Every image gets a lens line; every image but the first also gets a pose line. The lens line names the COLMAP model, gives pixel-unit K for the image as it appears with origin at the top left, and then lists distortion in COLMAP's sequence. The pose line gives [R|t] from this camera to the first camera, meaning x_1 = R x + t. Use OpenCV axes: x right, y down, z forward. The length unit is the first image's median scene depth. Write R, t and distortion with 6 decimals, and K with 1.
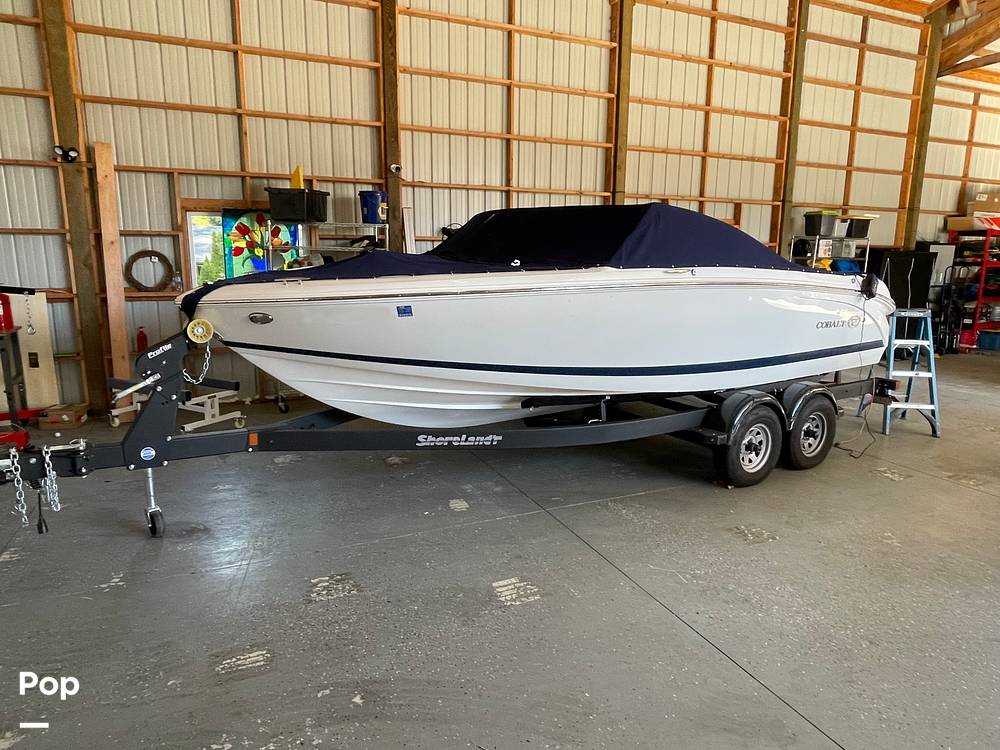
lens RADIAL K [[636.4, 0, 499.1], [0, 636.4, 376.4], [0, 0, 1]] dist [0.002814, -0.001609]
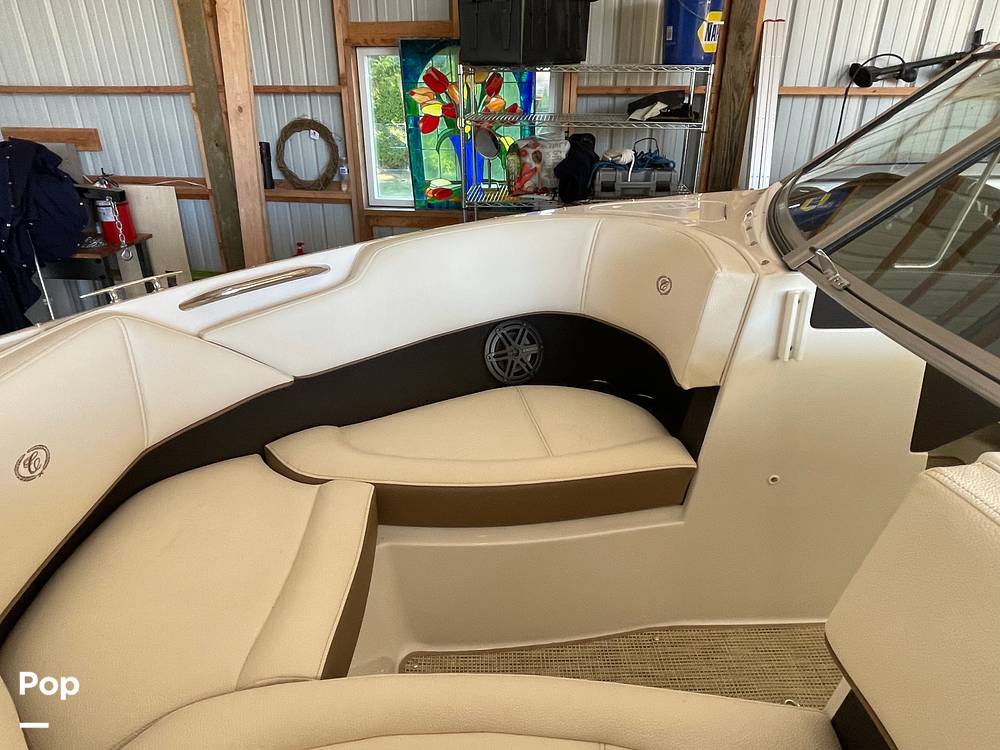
lens RADIAL K [[636.4, 0, 499.7], [0, 636.4, 371.2], [0, 0, 1]] dist [0.002814, -0.001609]
pose [[0.854651, 0.212218, -0.473851, -0.048493], [-0.090874, 0.959705, 0.265909, -0.141607], [0.511188, -0.184199, 0.839499, 0.523065]]
